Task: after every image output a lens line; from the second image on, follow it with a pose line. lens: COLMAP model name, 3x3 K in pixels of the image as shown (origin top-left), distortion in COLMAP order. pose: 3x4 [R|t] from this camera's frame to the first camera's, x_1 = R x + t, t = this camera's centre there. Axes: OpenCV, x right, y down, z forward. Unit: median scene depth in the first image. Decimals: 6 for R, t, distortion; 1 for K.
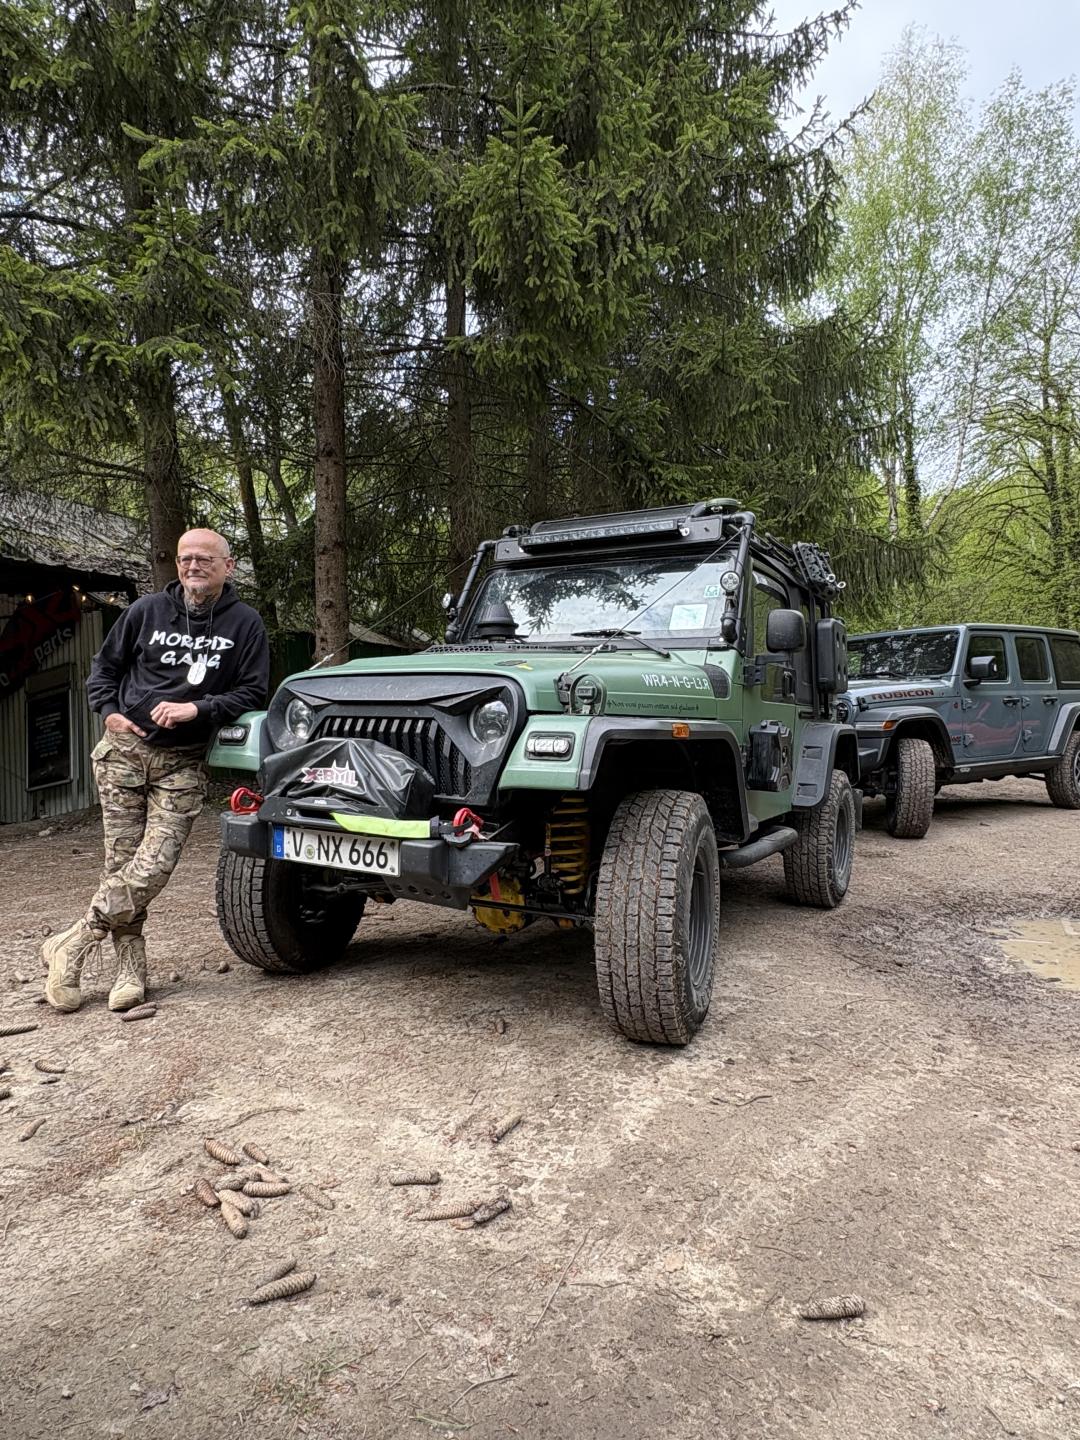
lens RADIAL K [[823.3, 0, 540.0], [0, 823.3, 720.0], [0, 0, 1]] dist [0.000487, 0.000117]
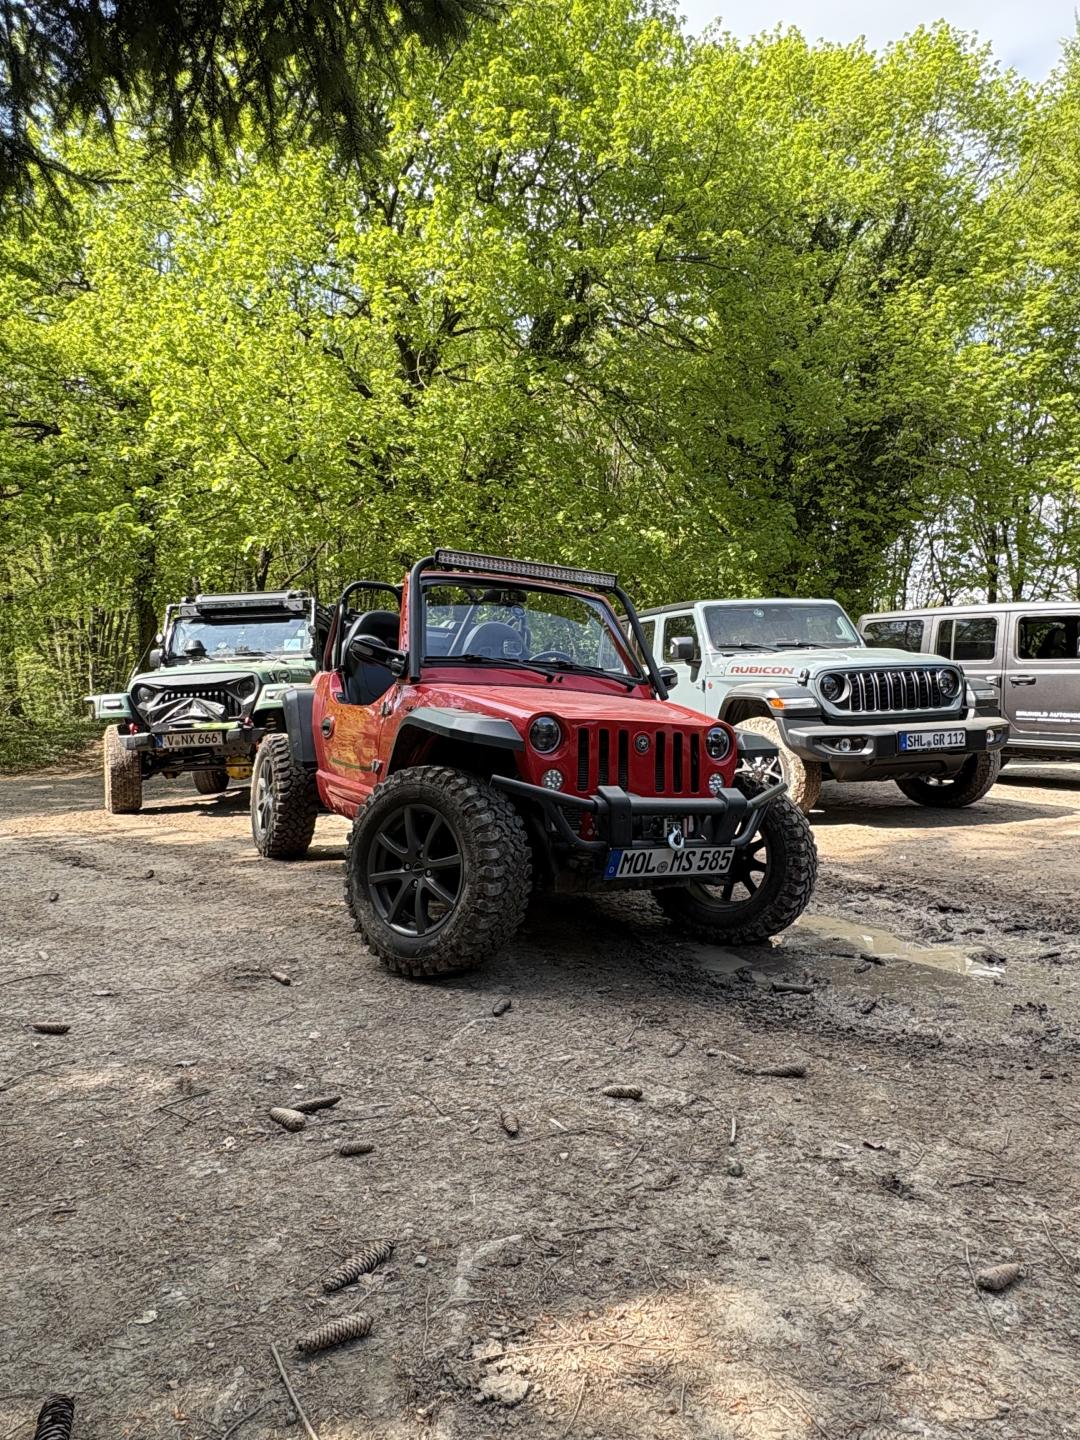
lens RADIAL K [[886.7, 0, 540.0], [0, 886.7, 720.0], [0, 0, 1]] dist [0.000320, 0.000035]
pose [[0.823646, -0.069339, 0.562849, -0.901756], [0.076689, 0.996999, 0.010599, 0.148039], [-0.561895, 0.034434, 0.826492, -1.927633]]
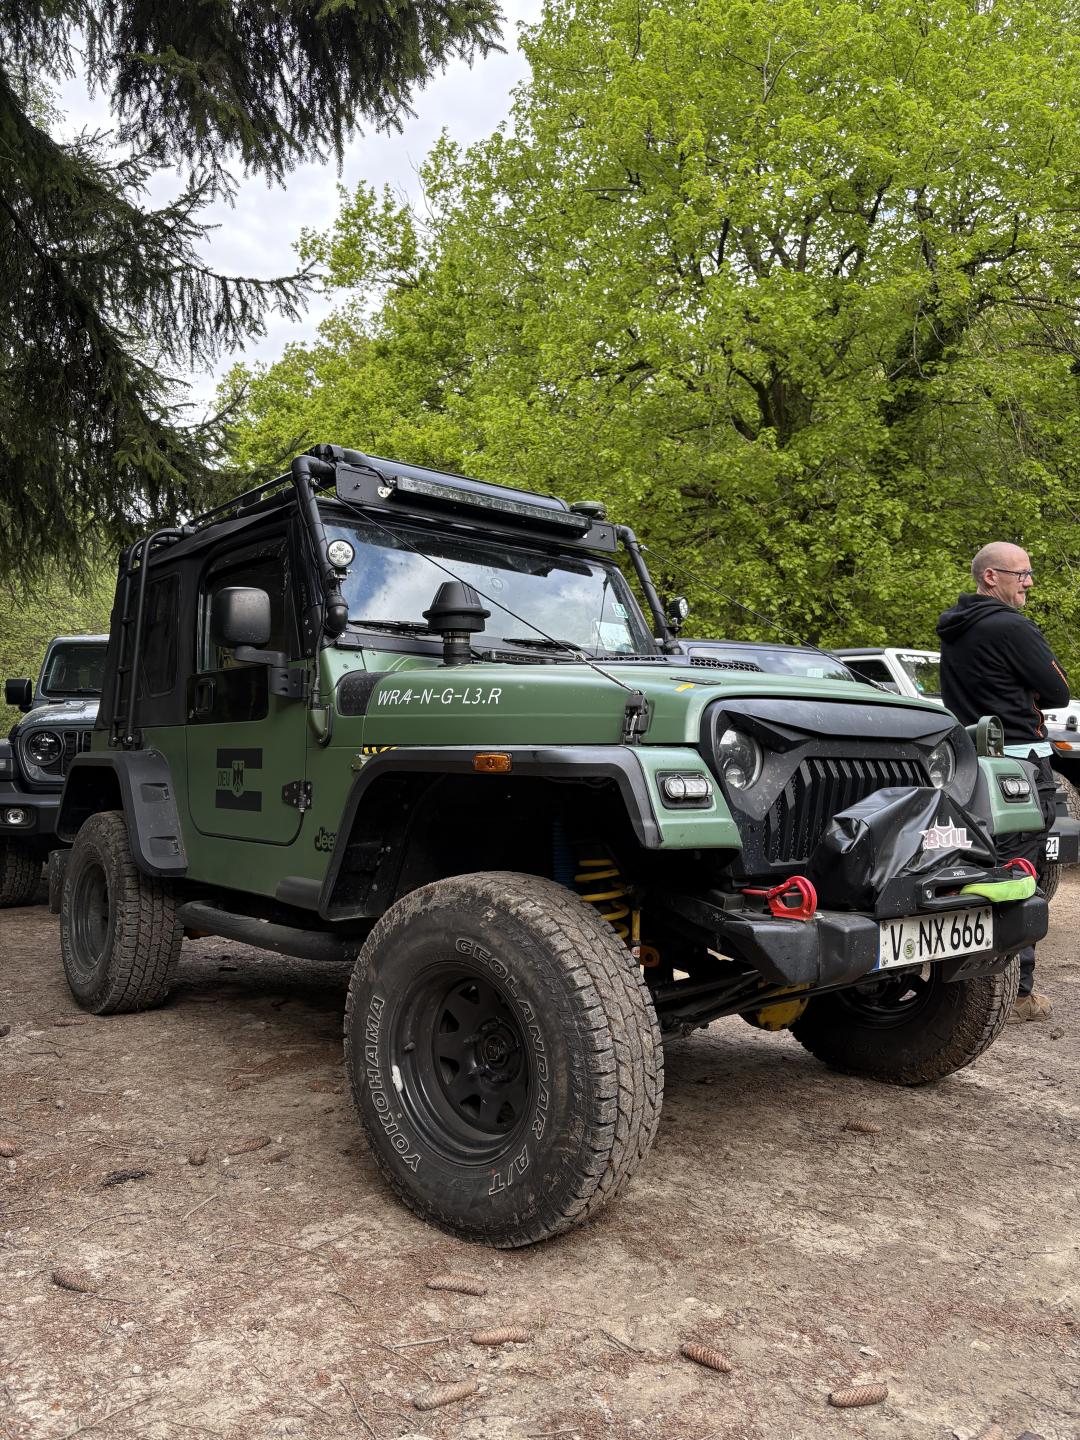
lens RADIAL K [[1094.2, 0, 540.0], [0, 1094.2, 720.0], [0, 0, 1]] dist [0.030473, -0.000428]
pose [[0.329001, 0.027721, 0.943923, -1.290012], [-0.003587, 0.999599, -0.028105, -0.009673], [-0.944323, 0.005860, 0.328968, 0.988486]]
